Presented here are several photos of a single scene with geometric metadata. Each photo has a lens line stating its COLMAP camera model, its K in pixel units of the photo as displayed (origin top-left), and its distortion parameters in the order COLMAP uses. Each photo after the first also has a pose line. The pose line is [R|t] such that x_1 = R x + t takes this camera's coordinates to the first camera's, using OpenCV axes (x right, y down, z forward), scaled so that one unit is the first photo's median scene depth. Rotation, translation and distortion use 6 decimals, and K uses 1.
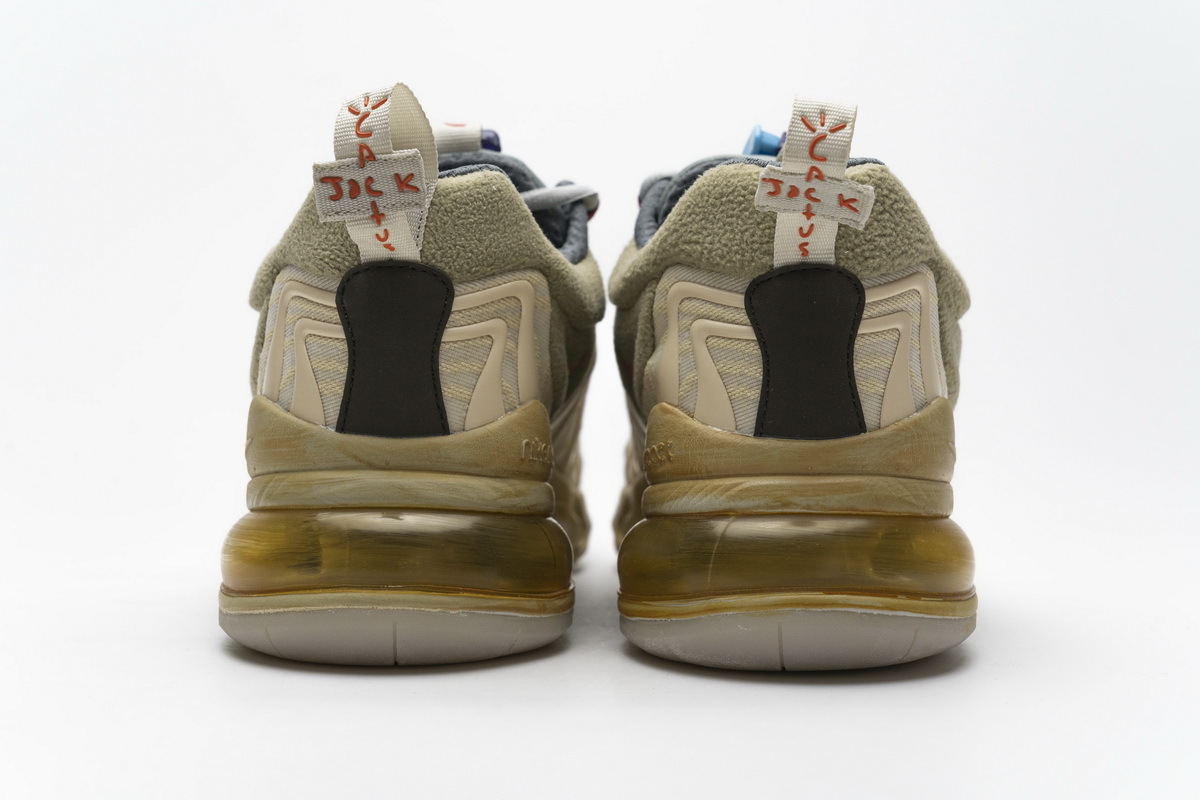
lens RADIAL K [[2254.1, 0, 610.2], [0, 2254.1, 360.5], [0, 0, 1]] dist [-0.000809, 0.000000]
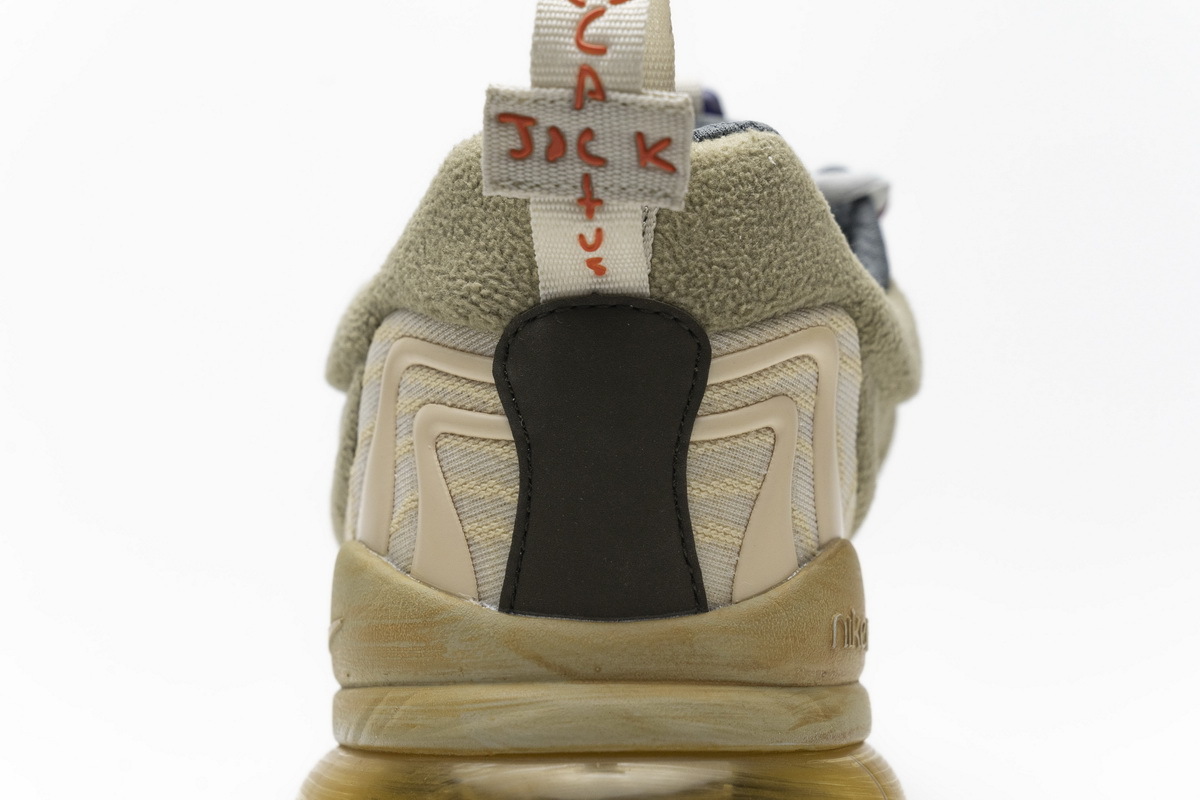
lens RADIAL K [[2254.1, 0, 599.2], [0, 2254.1, 399.7], [0, 0, 1]] dist [-0.000809, 0.000000]
pose [[0.999670, -0.023945, -0.009287, -0.090756], [0.023873, 0.999685, -0.007746, -0.014742], [0.009469, 0.007521, 0.999927, 0.451568]]
